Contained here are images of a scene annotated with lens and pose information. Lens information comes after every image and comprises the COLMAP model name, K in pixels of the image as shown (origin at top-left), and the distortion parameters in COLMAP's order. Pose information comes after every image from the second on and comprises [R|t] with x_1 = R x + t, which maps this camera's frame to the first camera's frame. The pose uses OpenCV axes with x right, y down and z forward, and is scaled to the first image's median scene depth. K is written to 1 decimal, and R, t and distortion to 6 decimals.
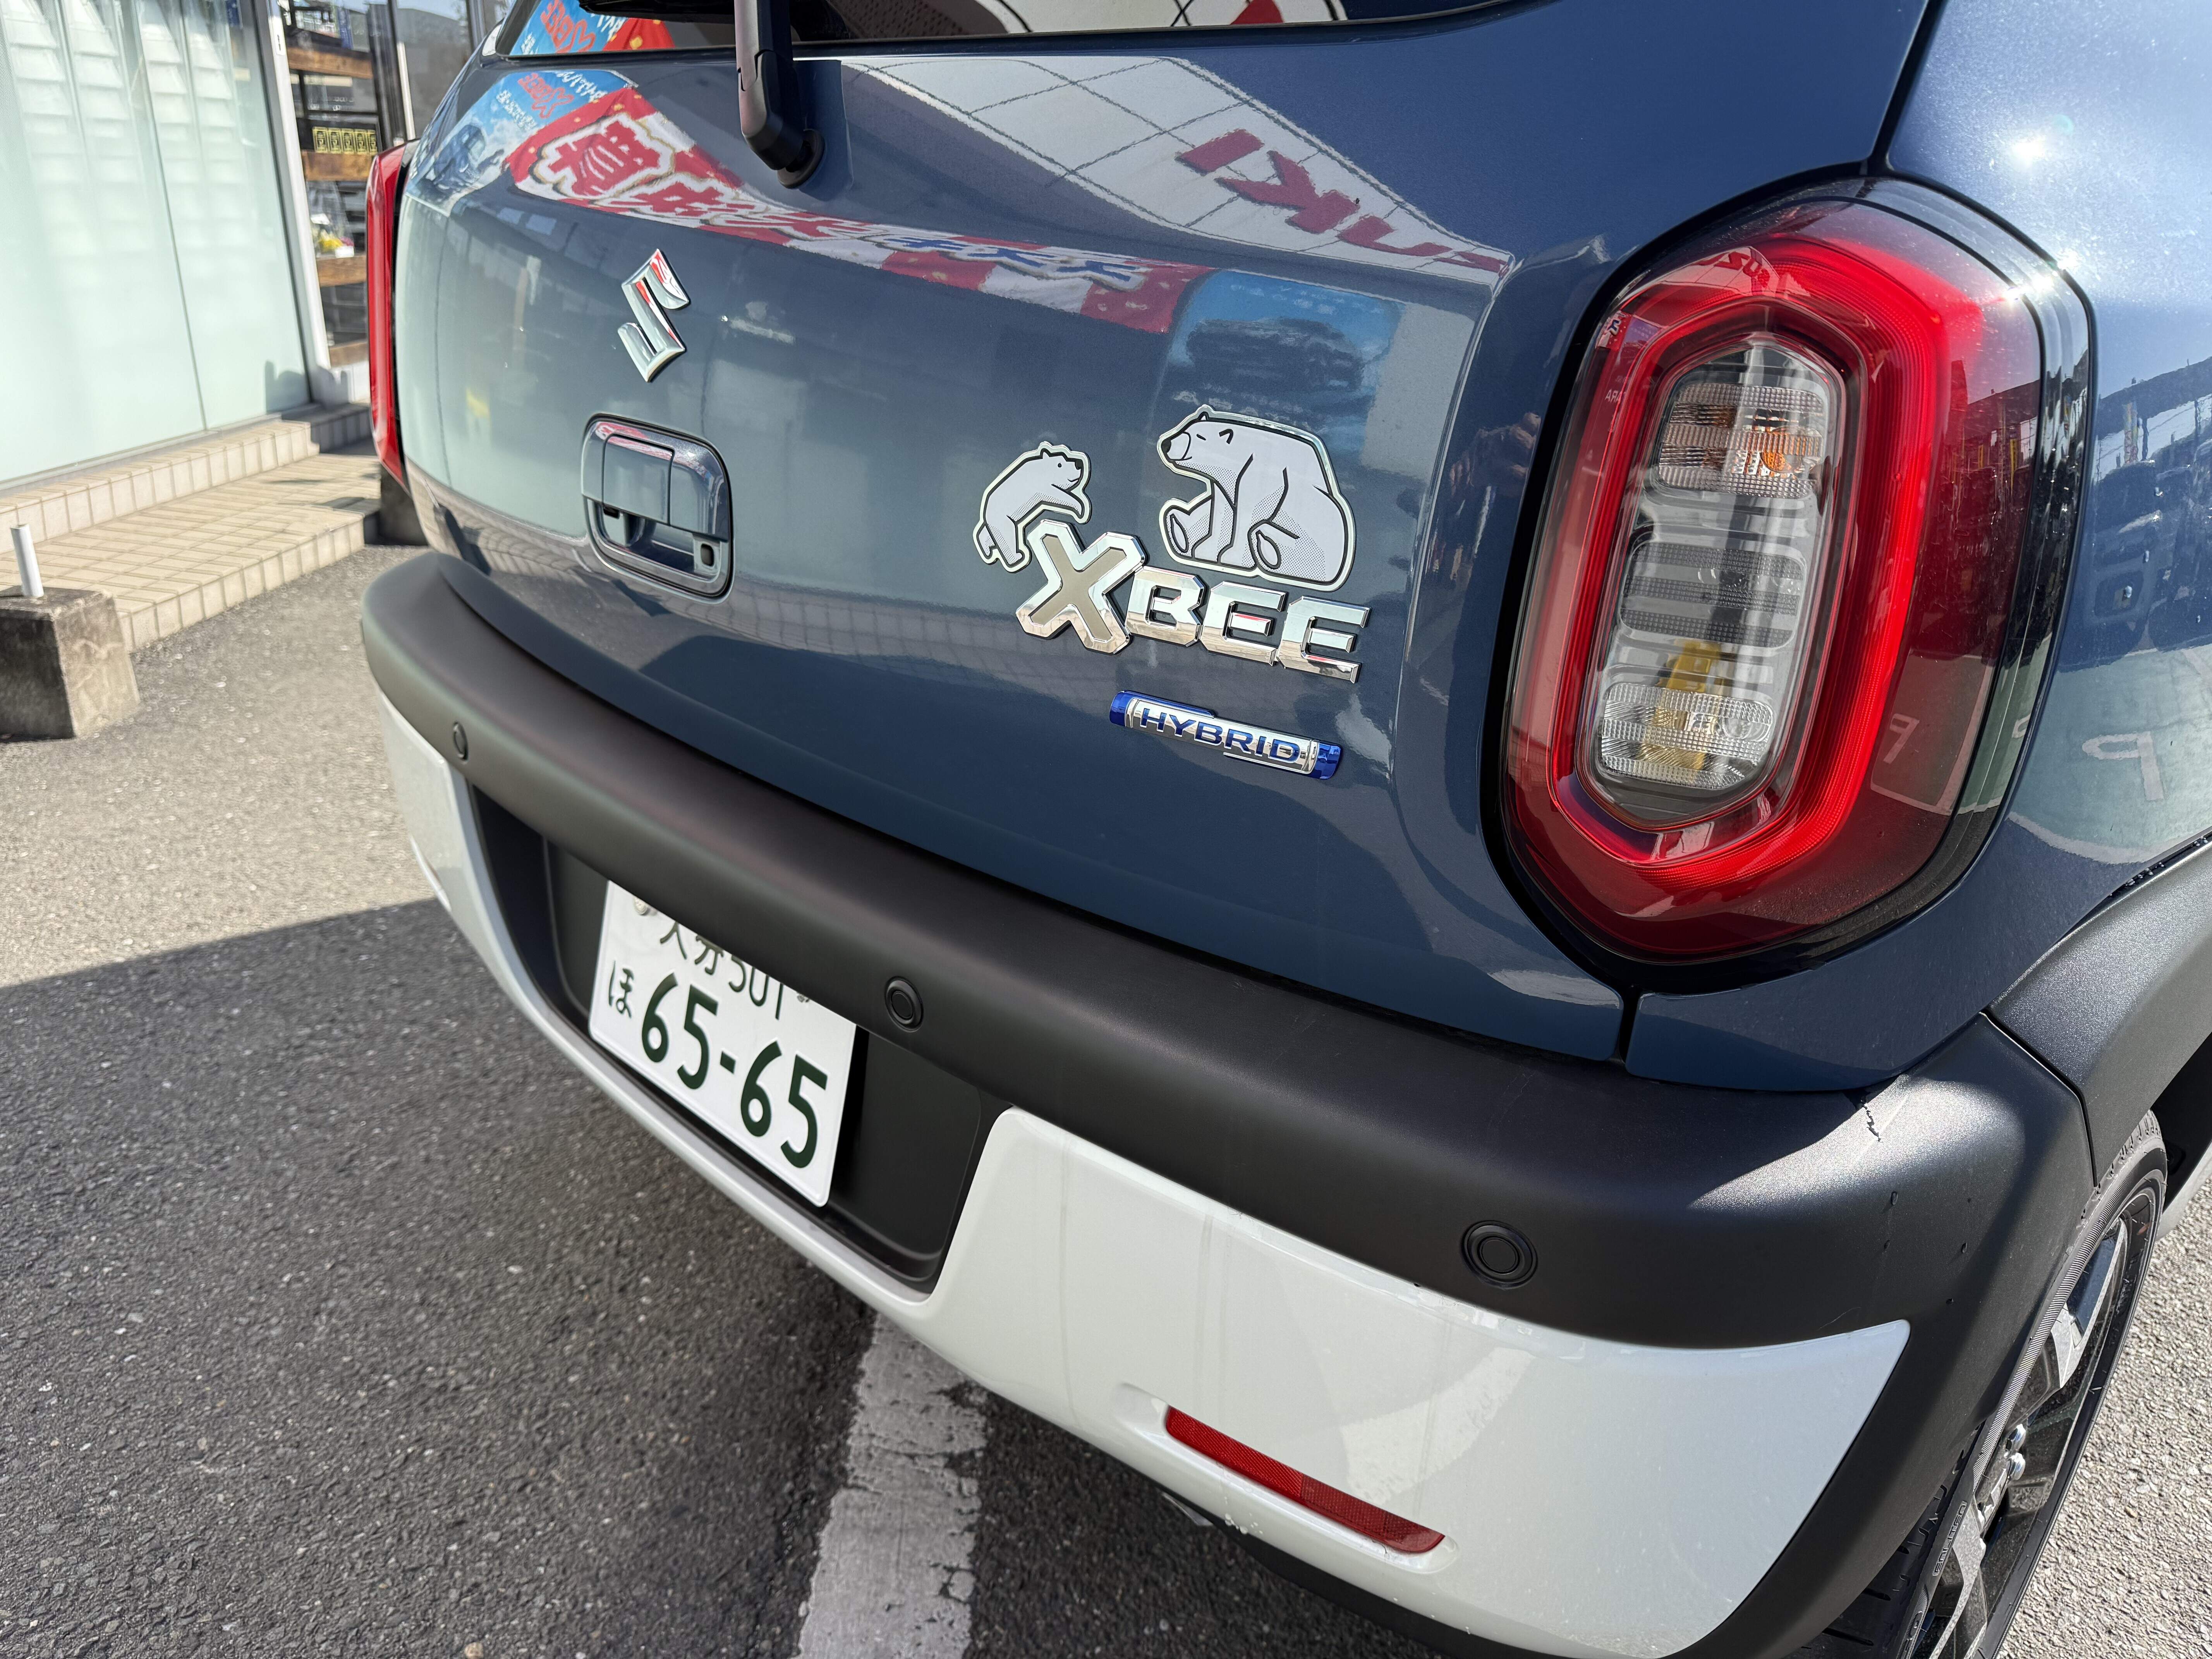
lens RADIAL K [[1582.6, 0, 1104.1], [0, 1582.6, 832.3], [0, 0, 1]] dist [0.007433, -0.013114]
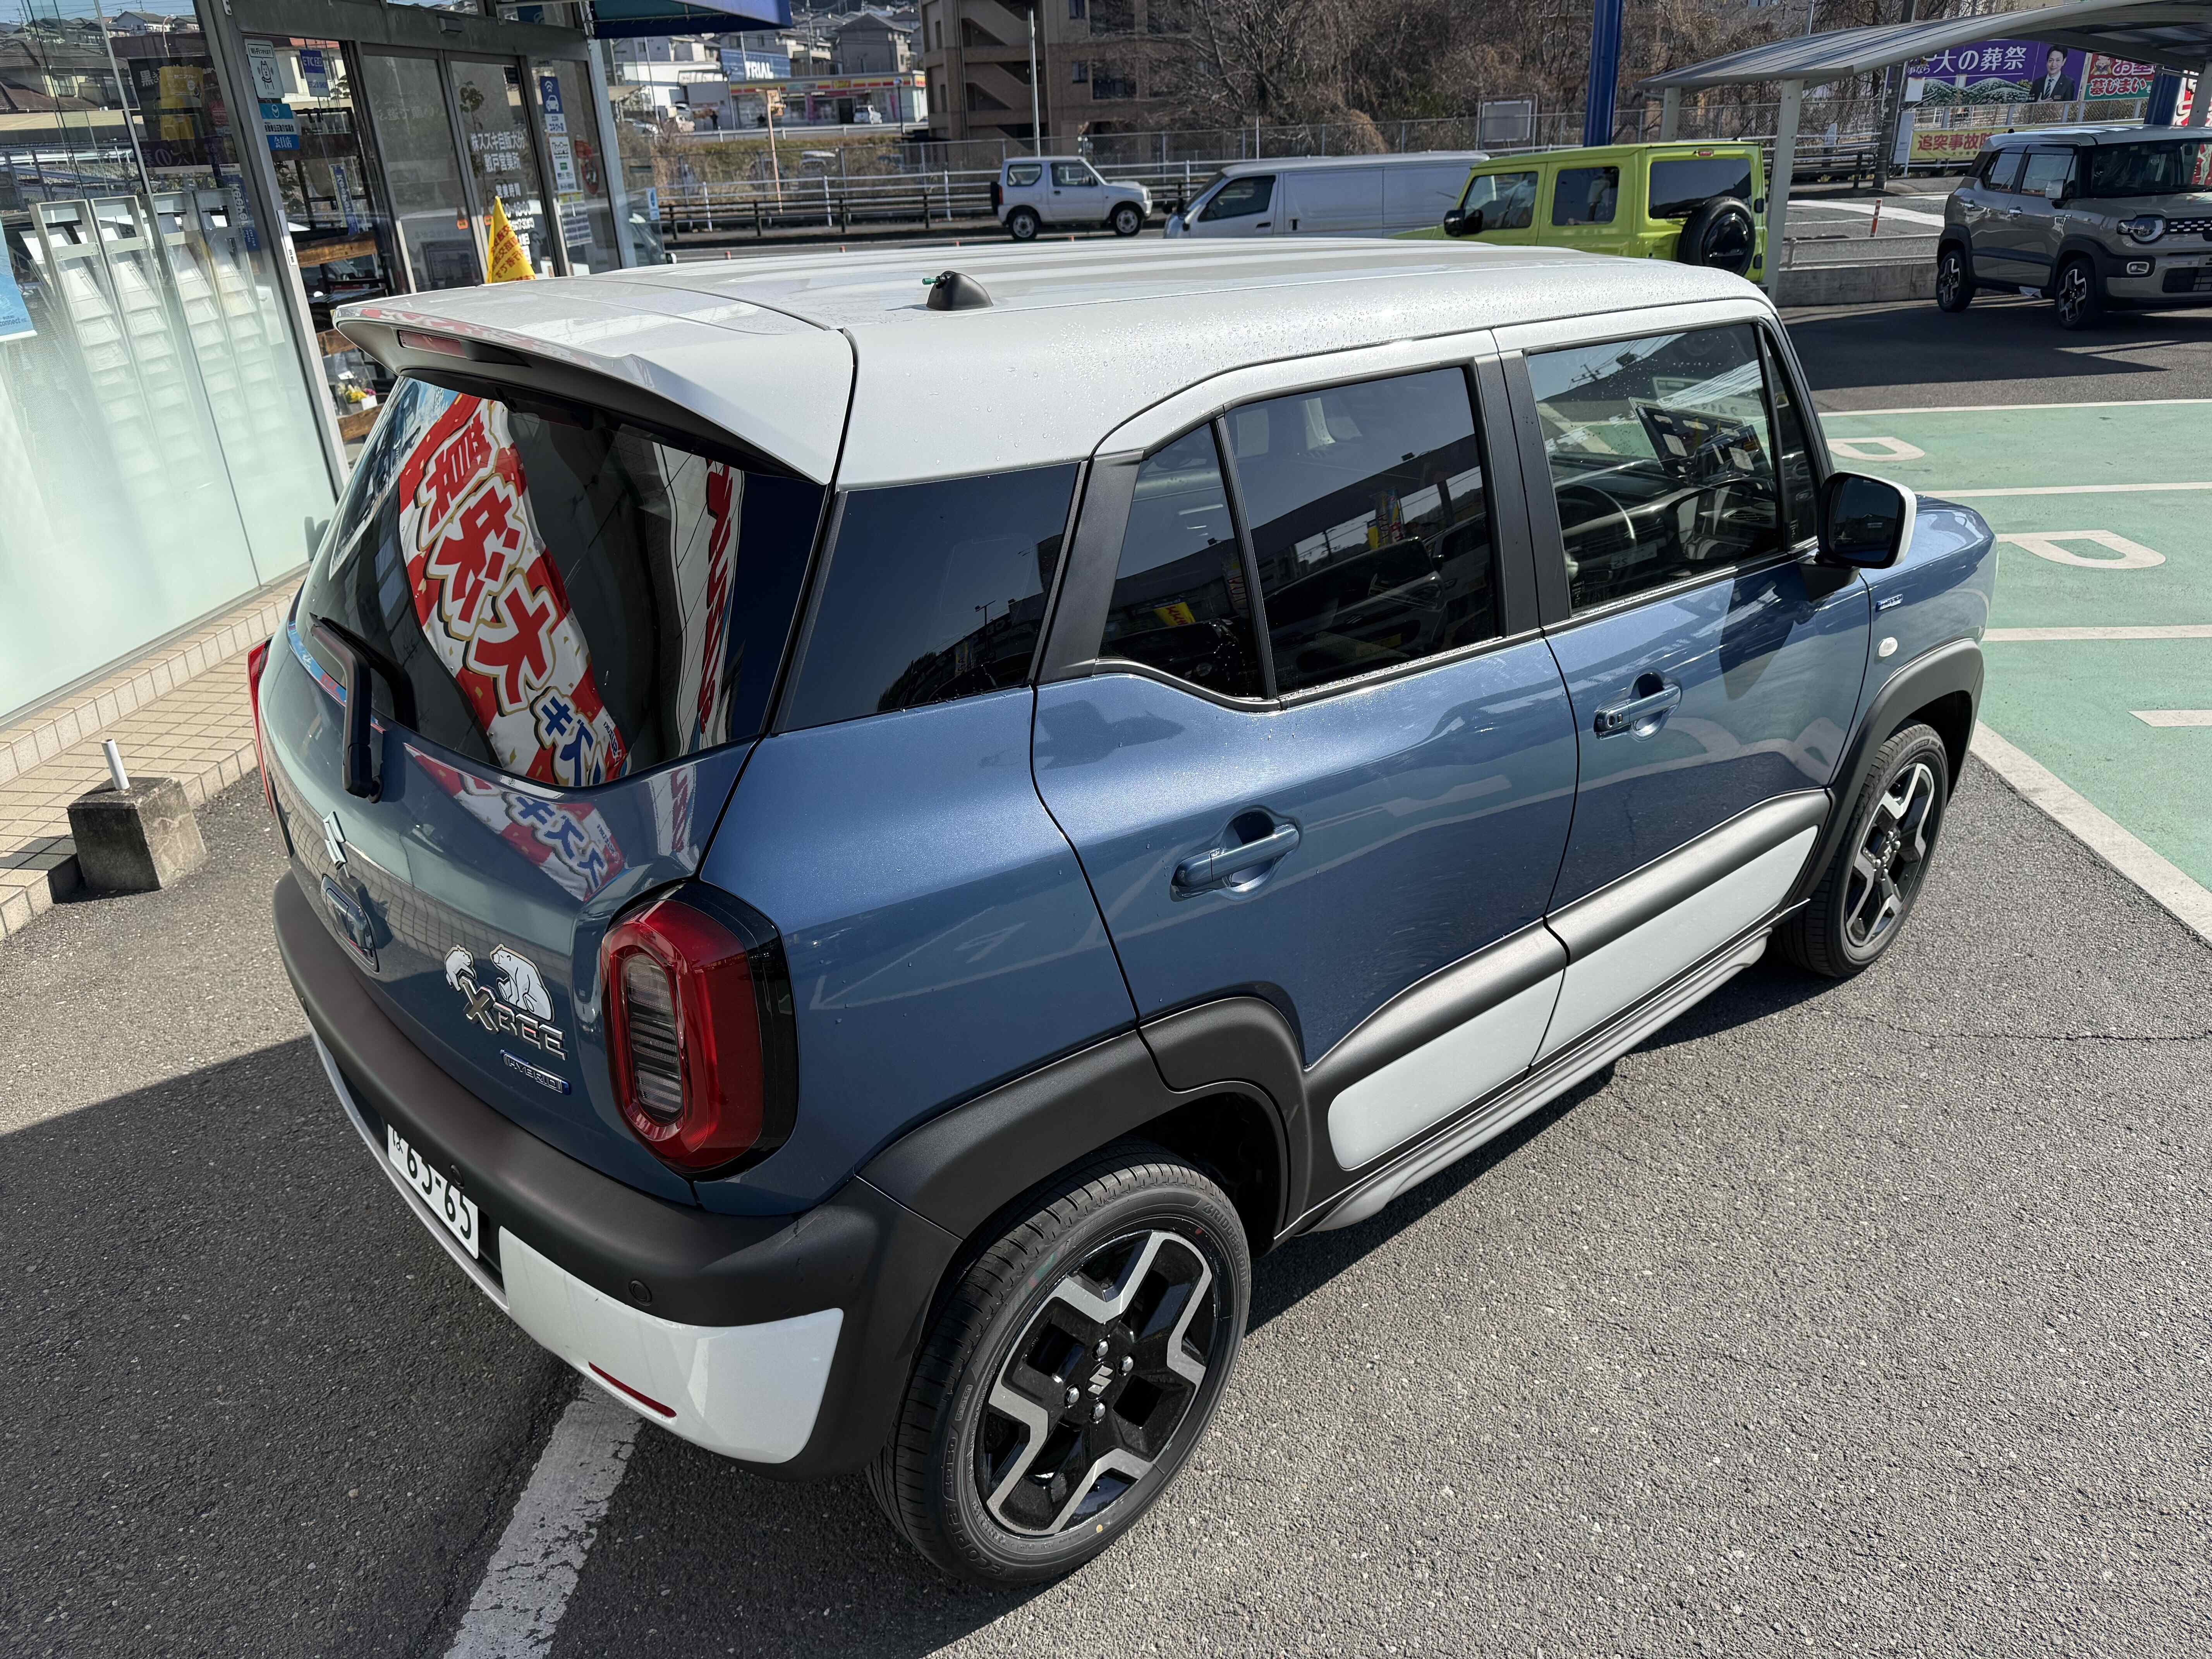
lens RADIAL K [[1582.6, 0, 1106.9], [0, 1582.6, 825.7], [0, 0, 1]] dist [0.007433, -0.013114]
pose [[0.994964, -0.063895, -0.077228, 0.377908], [0.067280, 0.996847, 0.042062, -0.157947], [0.074297, -0.047046, 0.996126, -0.419188]]
